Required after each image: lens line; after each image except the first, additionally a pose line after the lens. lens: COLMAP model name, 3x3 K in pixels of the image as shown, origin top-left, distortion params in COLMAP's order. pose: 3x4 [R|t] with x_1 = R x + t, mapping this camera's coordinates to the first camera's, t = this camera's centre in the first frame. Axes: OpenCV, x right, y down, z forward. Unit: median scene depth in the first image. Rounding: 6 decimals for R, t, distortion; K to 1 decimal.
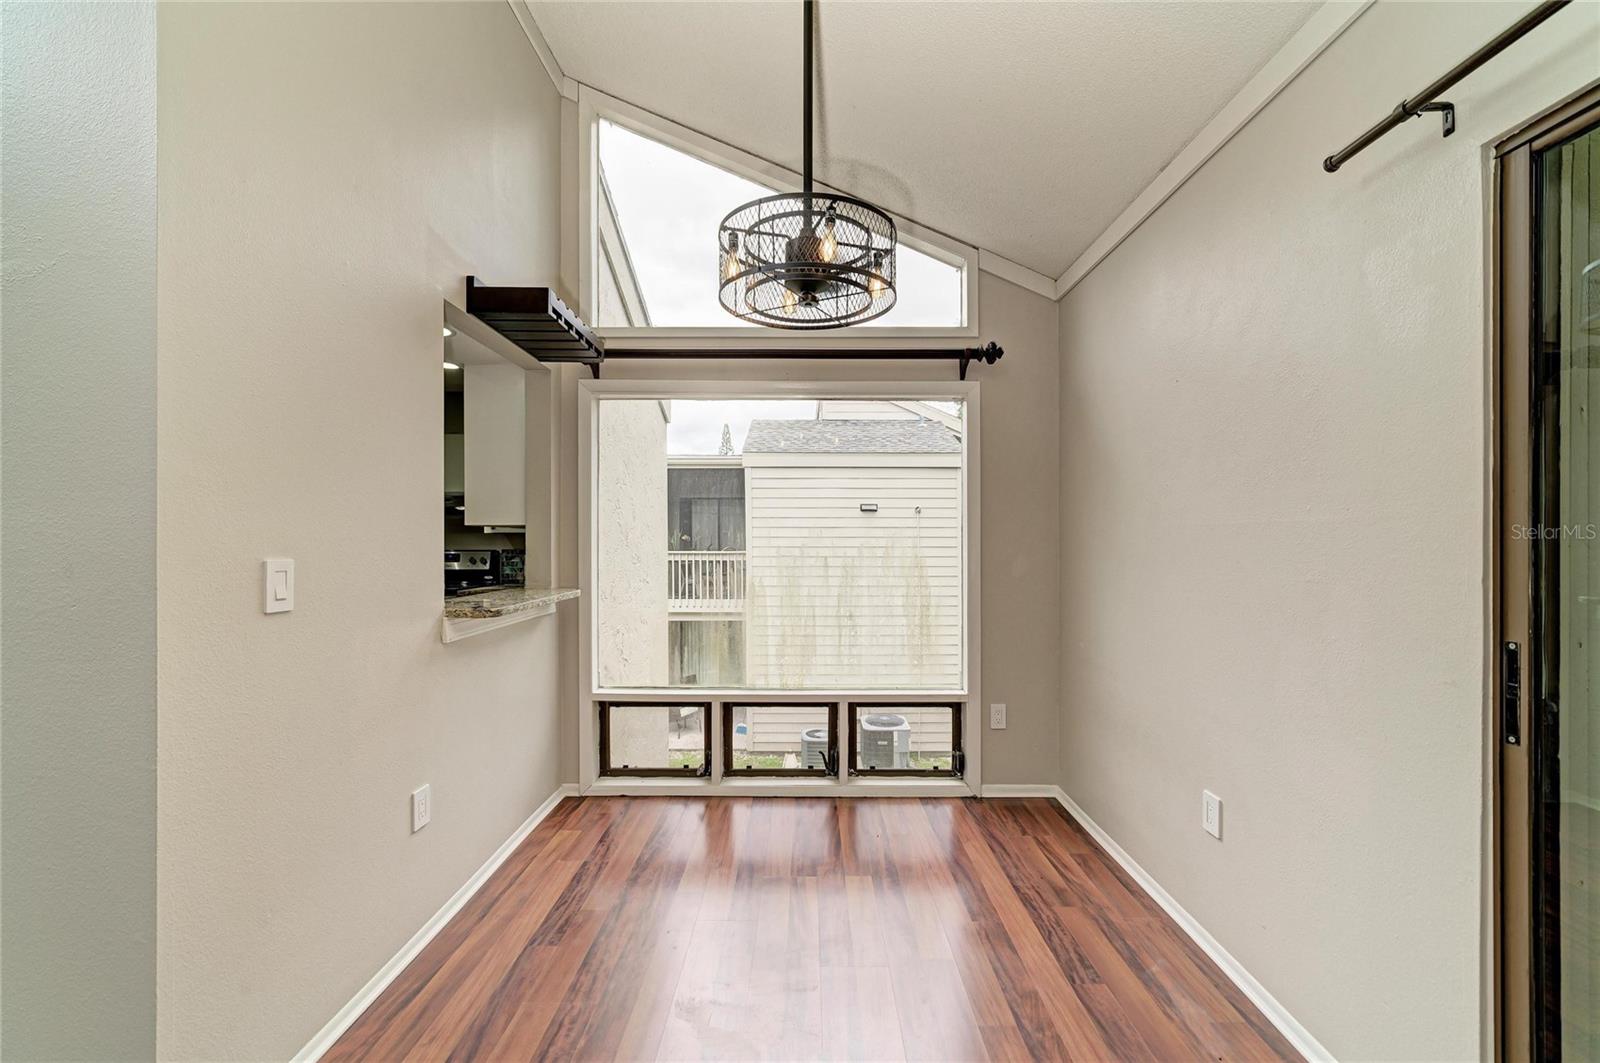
lens RADIAL K [[626.0, 0, 814.6], [0, 626.0, 547.2], [0, 0, 1]] dist [-0.017905, 0.006257]
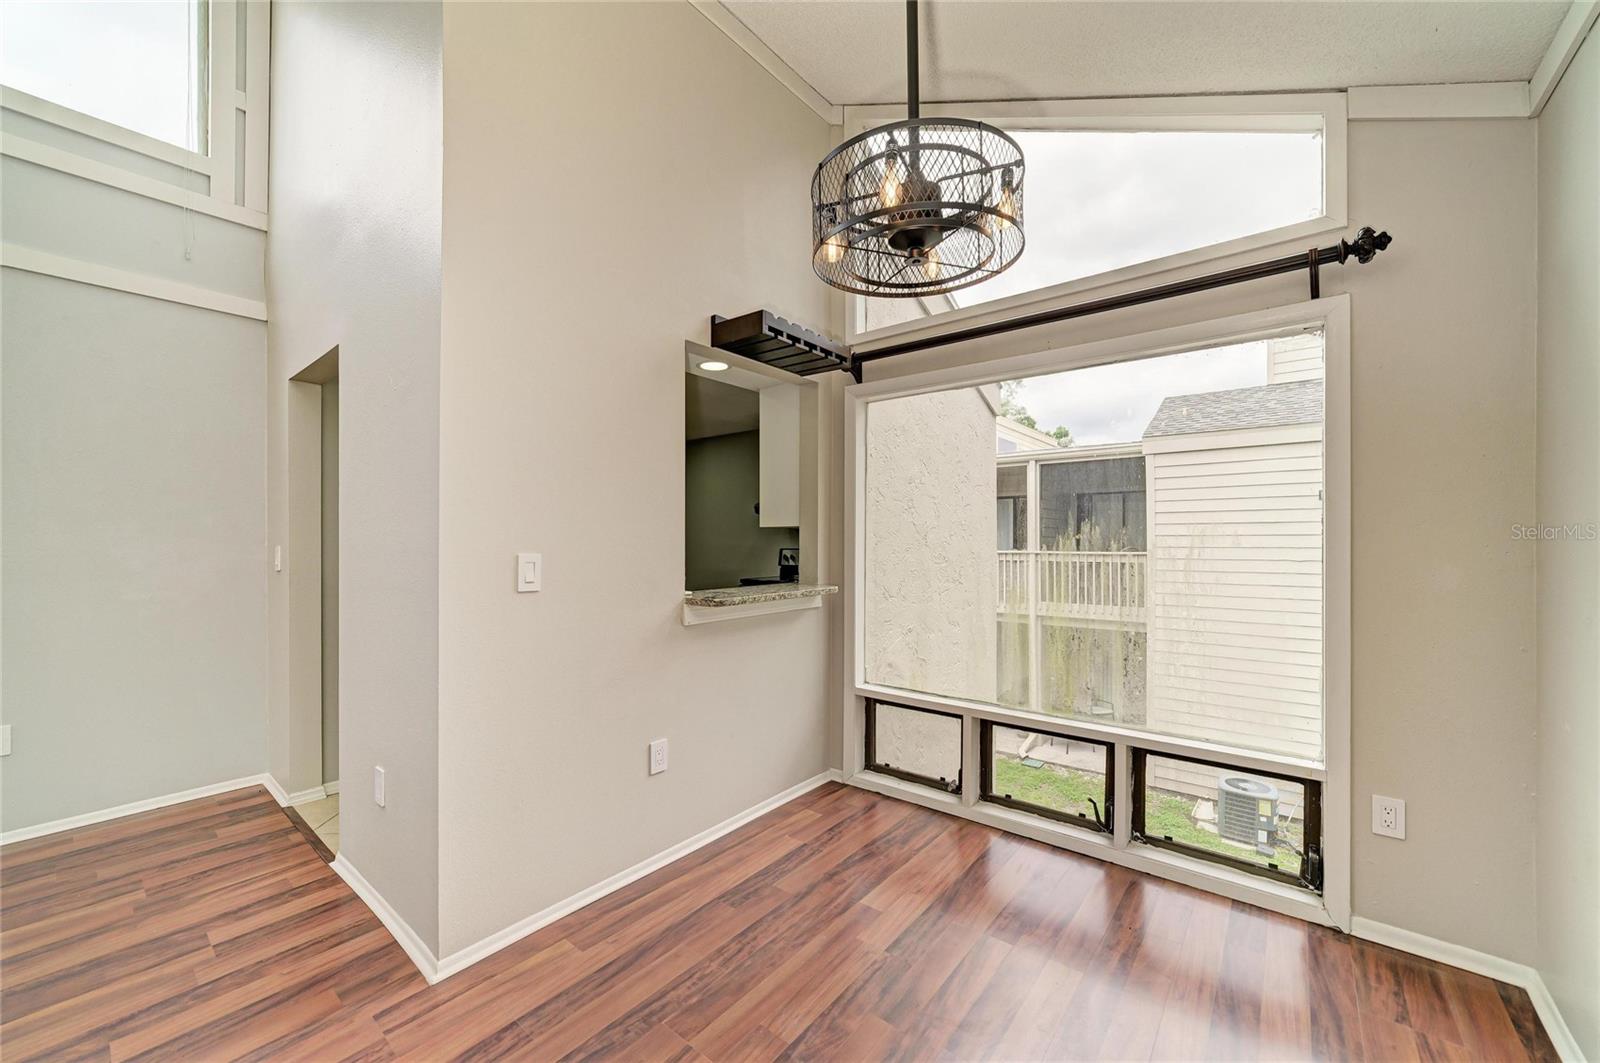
lens RADIAL K [[626.0, 0, 796.8], [0, 626.0, 547.7], [0, 0, 1]] dist [-0.017905, 0.006257]
pose [[0.771093, 0.005469, -0.636699, 0.230877], [-0.004691, 0.999985, 0.002909, -0.000565], [0.636705, 0.000743, 0.771107, 0.136697]]
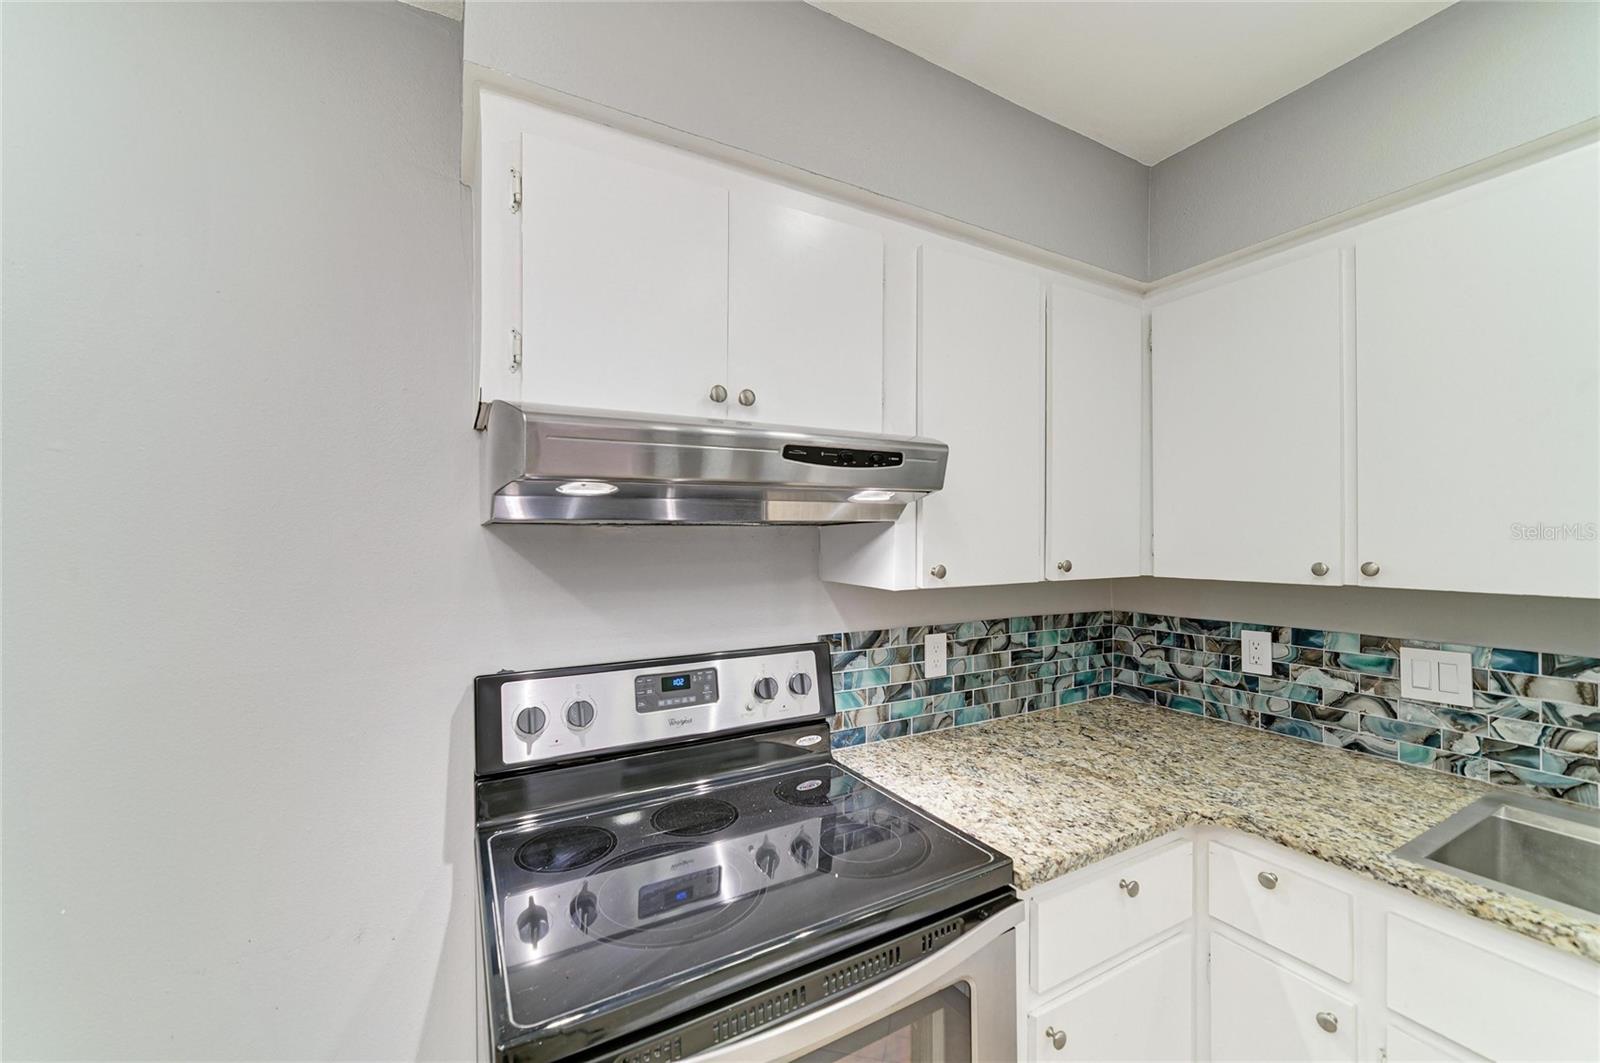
lens RADIAL K [[626.0, 0, 807.9], [0, 626.0, 540.2], [0, 0, 1]] dist [-0.017905, 0.006257]
pose [[0.873510, -0.001911, 0.486803, -1.096058], [0.004179, 0.999985, -0.003573, -0.071468], [-0.486789, 0.005156, 0.873504, 1.226077]]
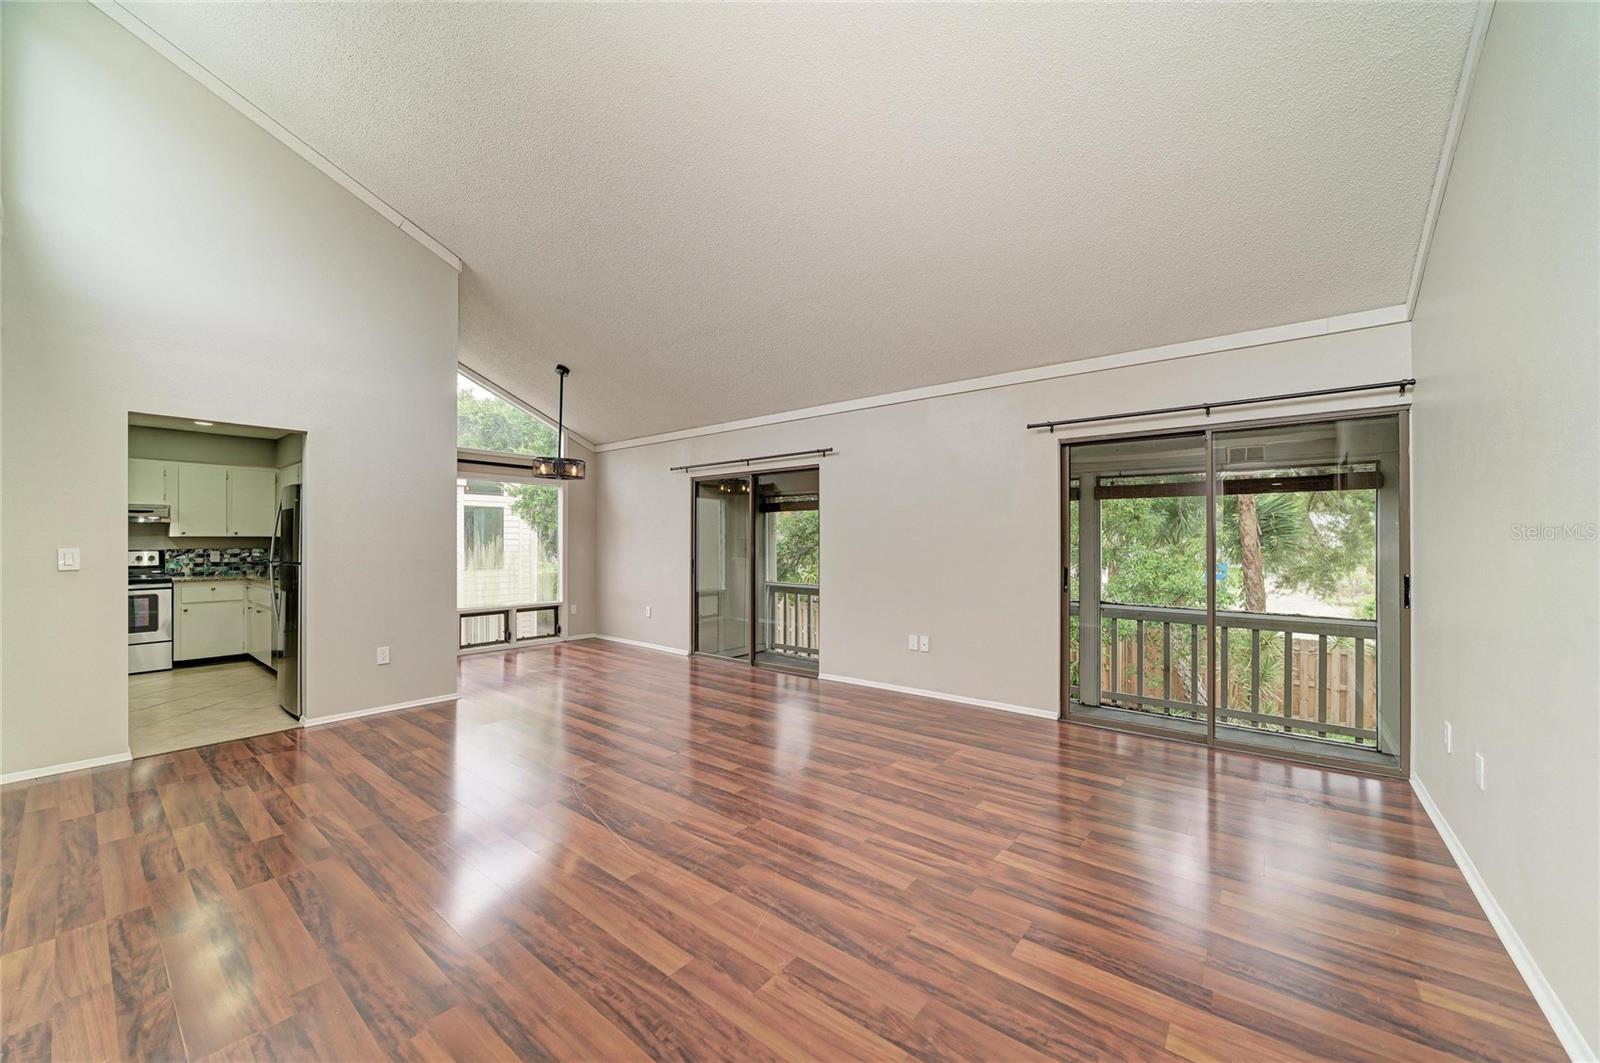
lens RADIAL K [[602.5, 0, 796.9], [0, 602.5, 542.4], [0, 0, 1]] dist [-0.019251, 0.000786]
pose [[0.636573, 0.000194, 0.771216, -1.019047], [0.009015, 0.999930, -0.007692, 0.018336], [-0.771164, 0.011849, 0.636527, -1.282040]]
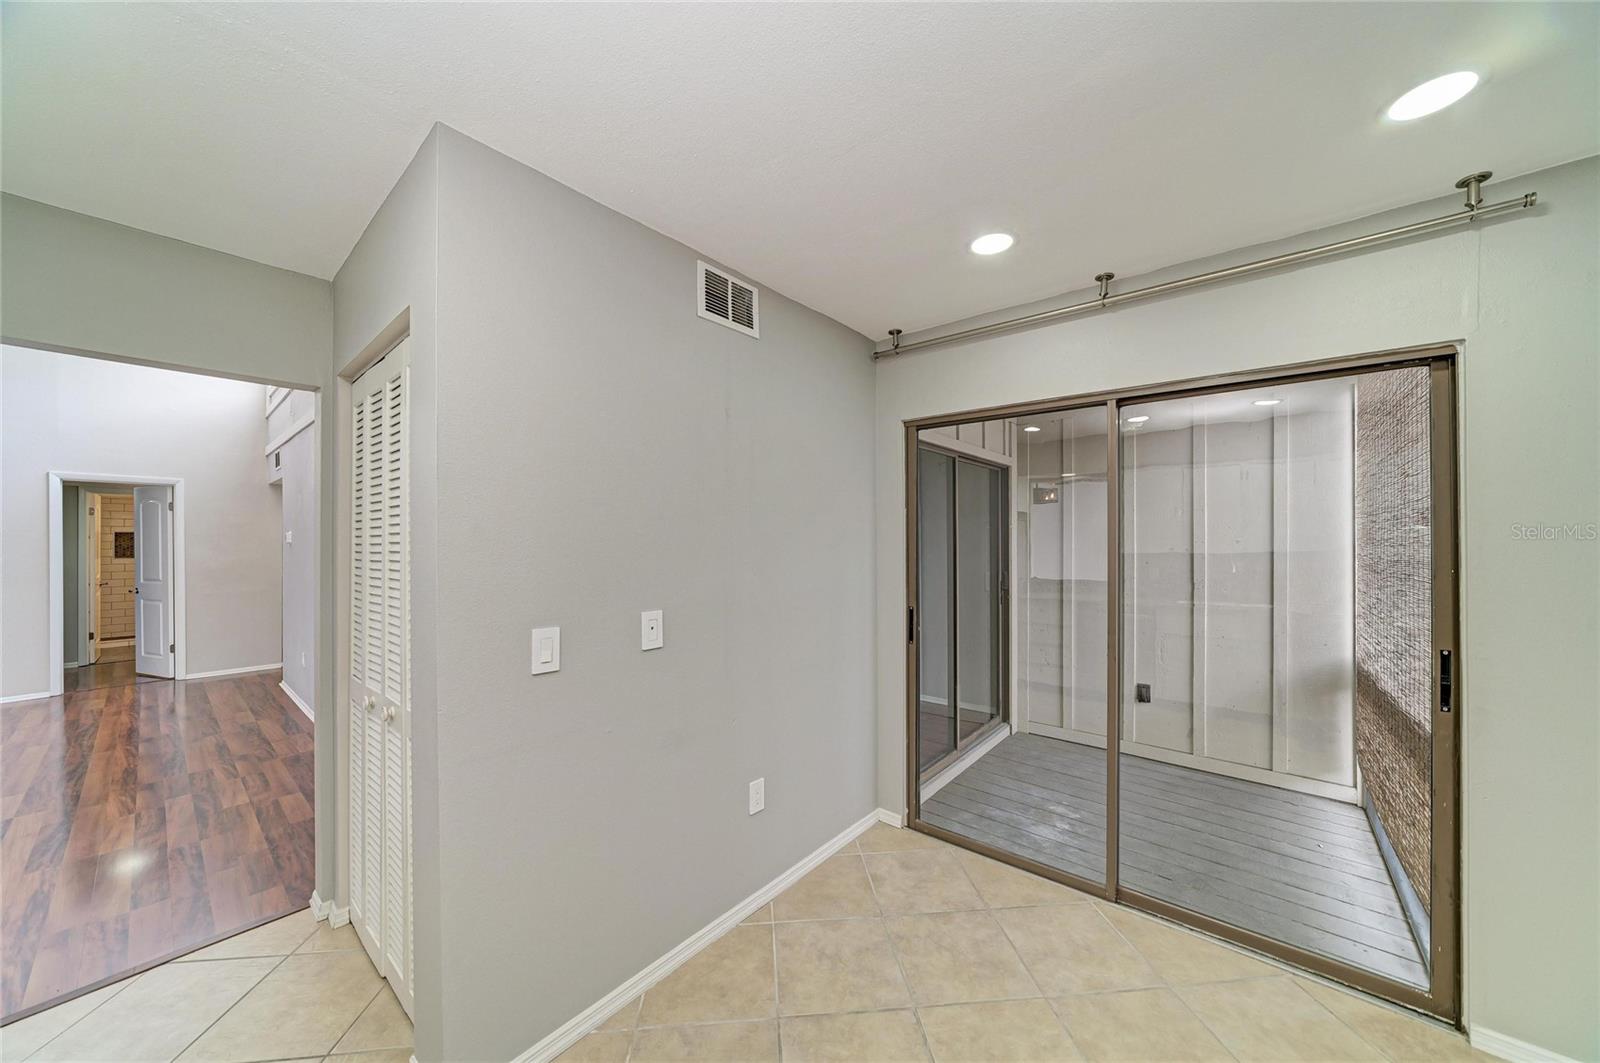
lens RADIAL K [[560.7, 0, 798.4], [0, 560.7, 535.5], [0, 0, 1]] dist [-0.002527, -0.000147]
pose [[-0.658821, -0.000415, -0.752300, -0.835906], [-0.003368, 0.999991, 0.002399, -0.076851], [0.752292, 0.004114, -0.658817, 1.310267]]
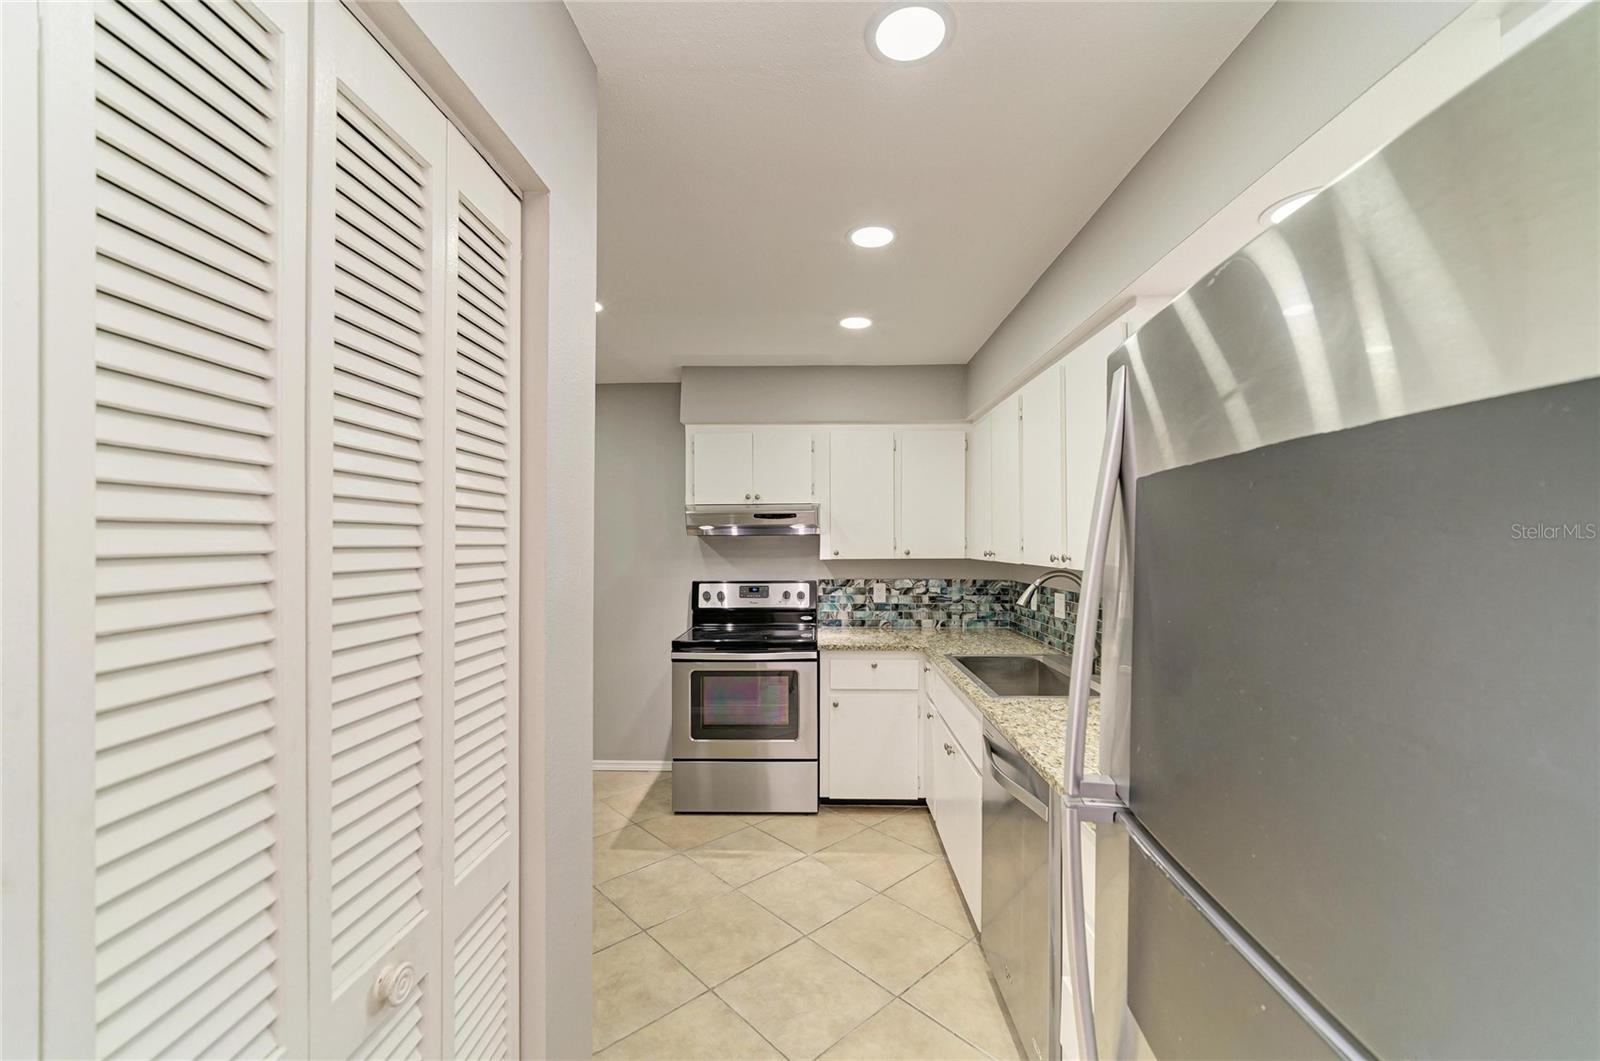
lens RADIAL K [[626.0, 0, 822.2], [0, 626.0, 536.0], [0, 0, 1]] dist [-0.017905, 0.006257]
pose [[0.999984, -0.000697, -0.005673, -0.821799], [0.000627, 0.999923, -0.012364, -0.067310], [0.005681, 0.012360, 0.999907, 0.390852]]
